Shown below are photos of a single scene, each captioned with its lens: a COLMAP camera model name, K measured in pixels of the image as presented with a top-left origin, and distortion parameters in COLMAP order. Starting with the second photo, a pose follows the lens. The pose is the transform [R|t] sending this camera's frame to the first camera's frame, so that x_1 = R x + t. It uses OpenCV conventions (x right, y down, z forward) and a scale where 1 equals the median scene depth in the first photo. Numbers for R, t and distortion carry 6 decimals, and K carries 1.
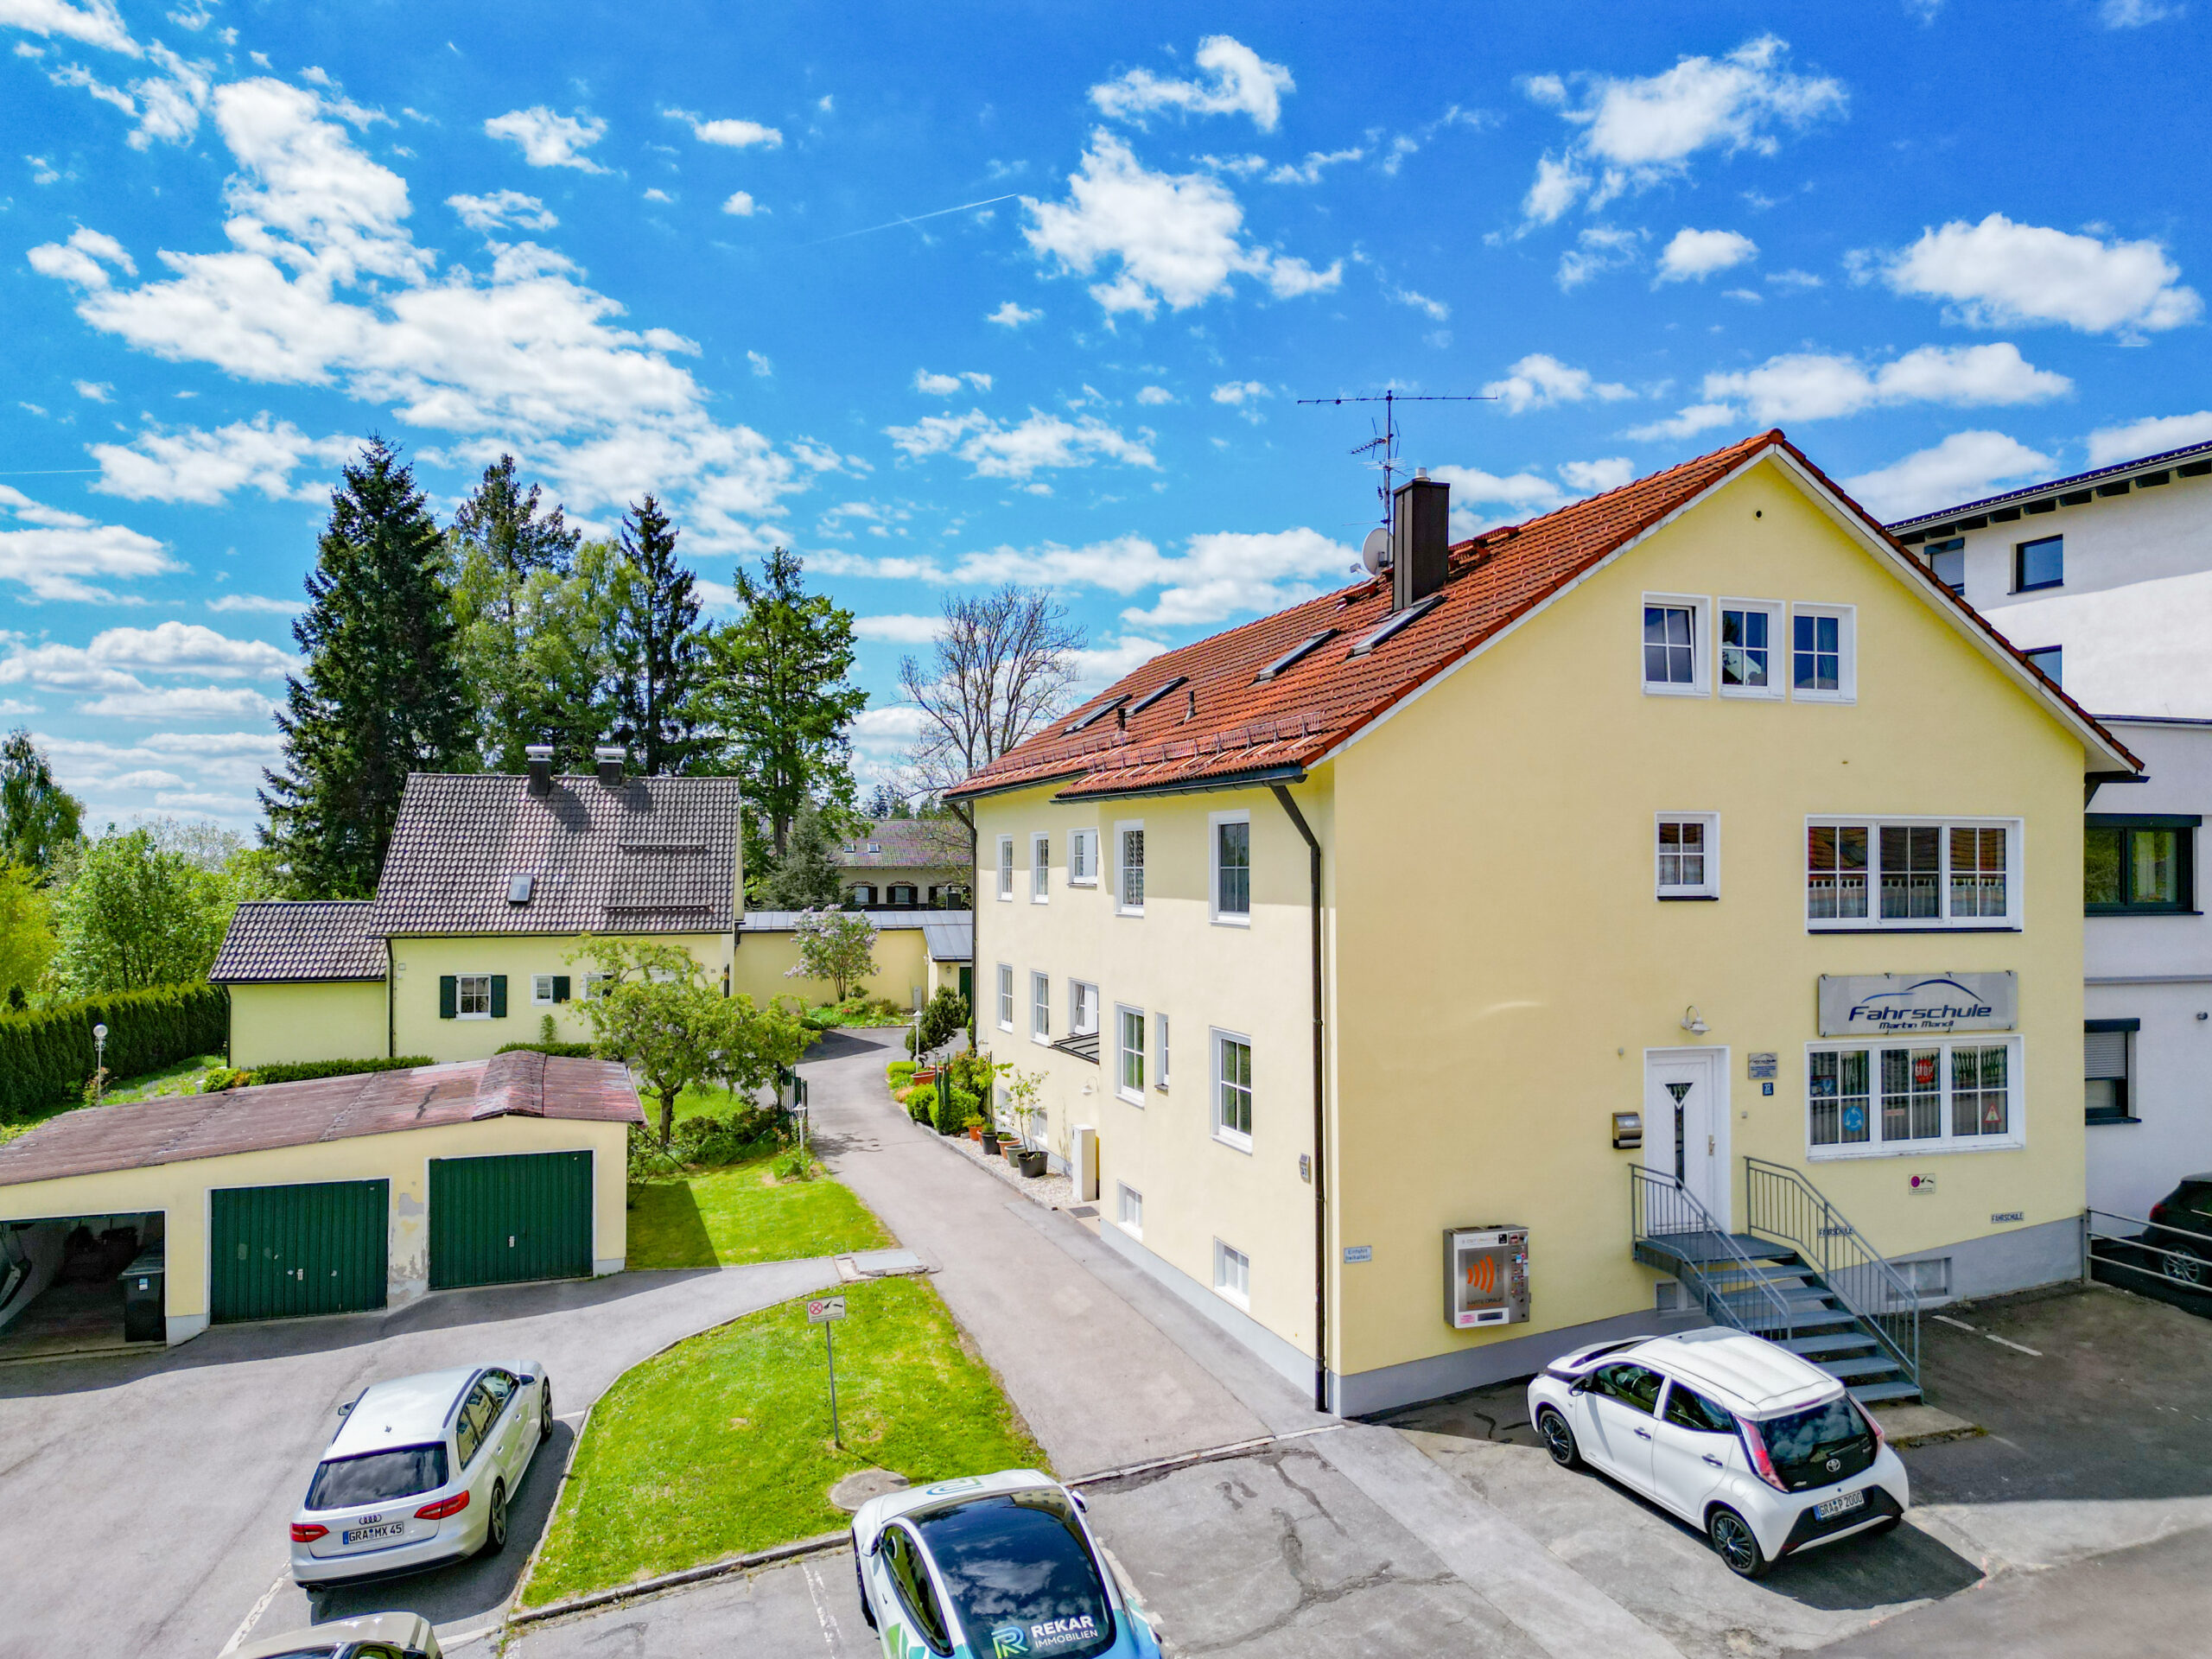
lens RADIAL K [[1594.7, 0, 1104.0], [0, 1594.7, 895.6], [0, 0, 1]] dist [0.096513, -0.133182]
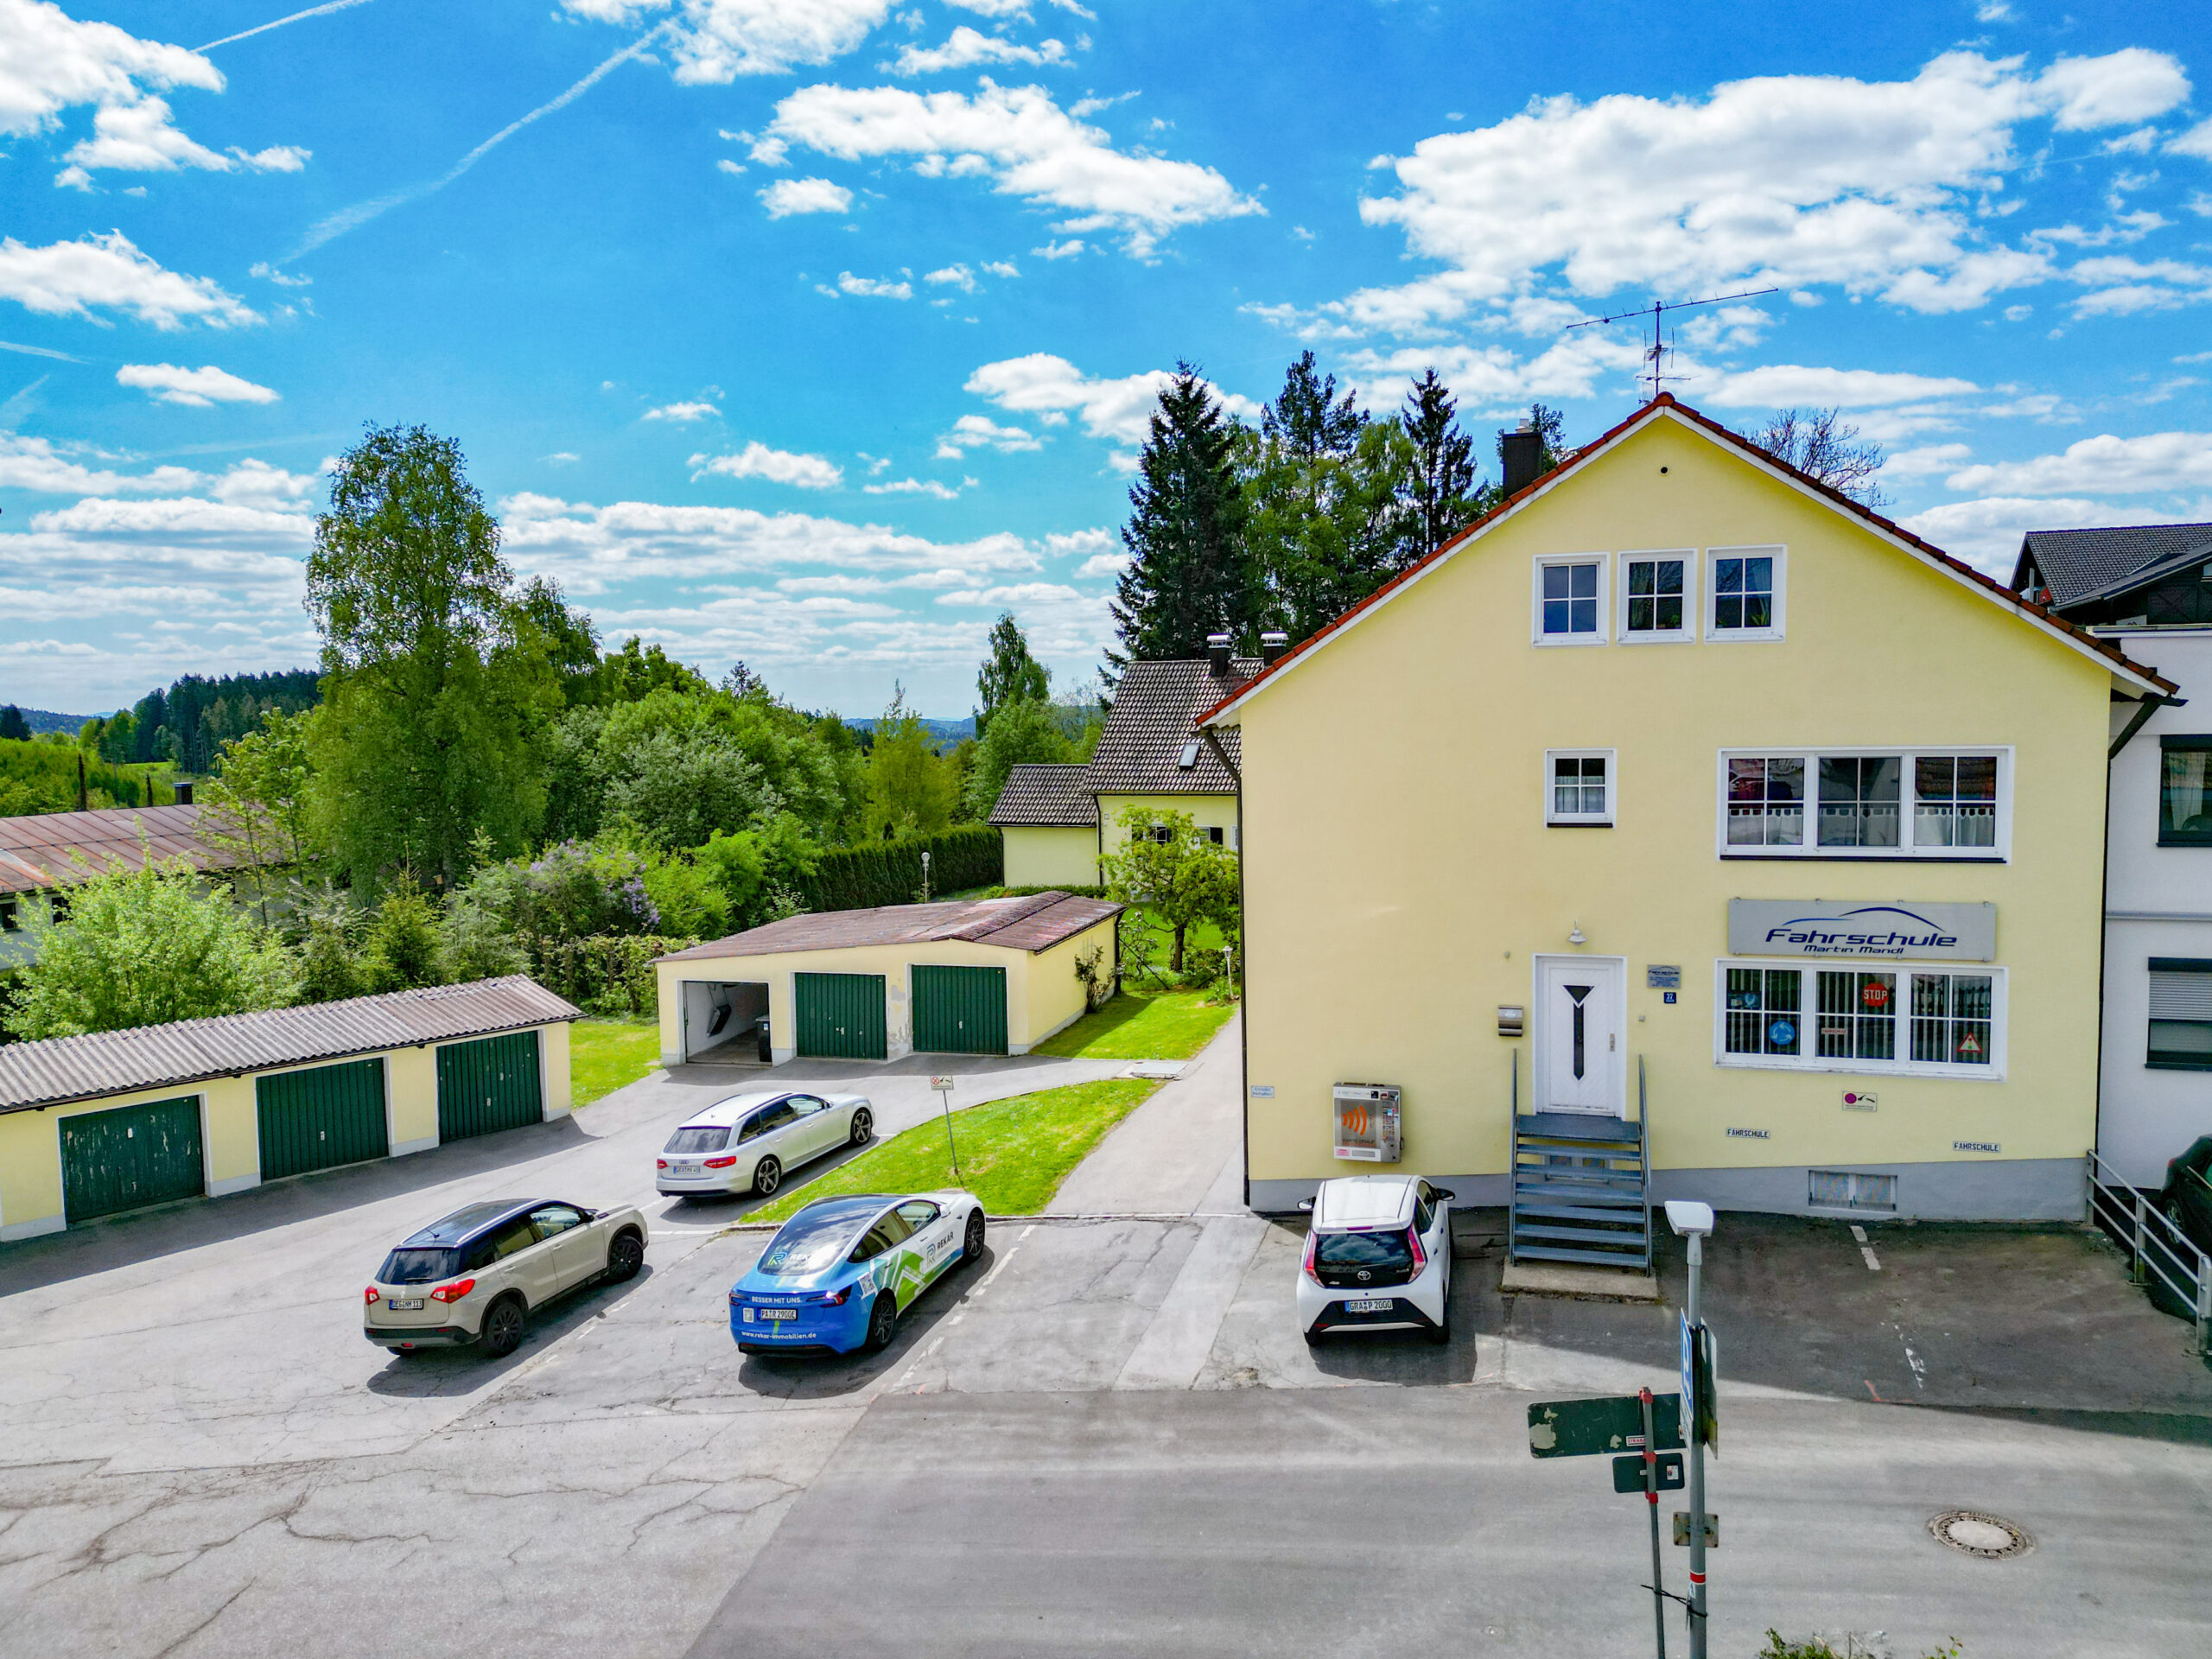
lens RADIAL K [[1594.7, 0, 1104.0], [0, 1594.7, 895.6], [0, 0, 1]] dist [0.096513, -0.133182]
pose [[0.819454, 0.054577, -0.570540, 0.694360], [0.008185, 0.994240, 0.106863, -0.068534], [0.573086, -0.092239, 0.814288, -0.111436]]
